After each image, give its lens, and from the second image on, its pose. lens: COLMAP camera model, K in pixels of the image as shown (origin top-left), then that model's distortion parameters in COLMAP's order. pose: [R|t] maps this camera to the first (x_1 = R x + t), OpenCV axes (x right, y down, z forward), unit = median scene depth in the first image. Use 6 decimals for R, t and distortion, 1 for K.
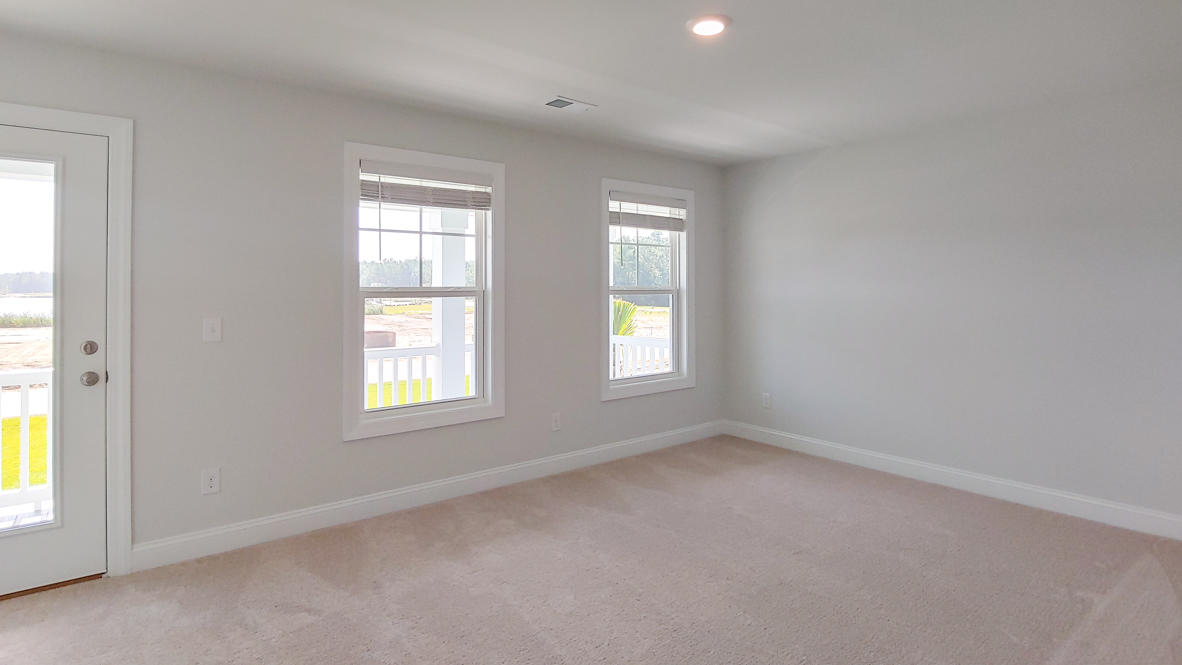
lens RADIAL K [[583.1, 0, 599.8], [0, 583.1, 279.6], [0, 0, 1]] dist [-0.018420, -0.000731]
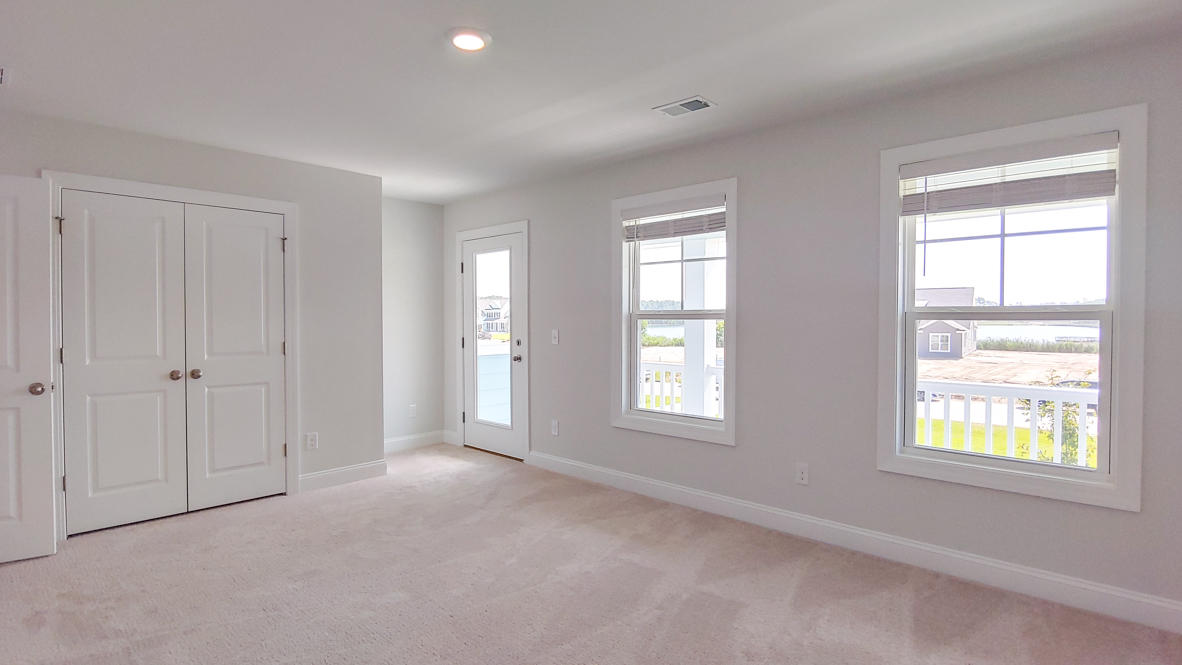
lens RADIAL K [[583.1, 0, 584.7], [0, 583.1, 329.1], [0, 0, 1]] dist [-0.018420, -0.000731]
pose [[0.144119, 0.023616, -0.989279, 0.755722], [0.015576, 0.999537, 0.026130, 0.016607], [0.989438, -0.019174, 0.143684, 0.646652]]
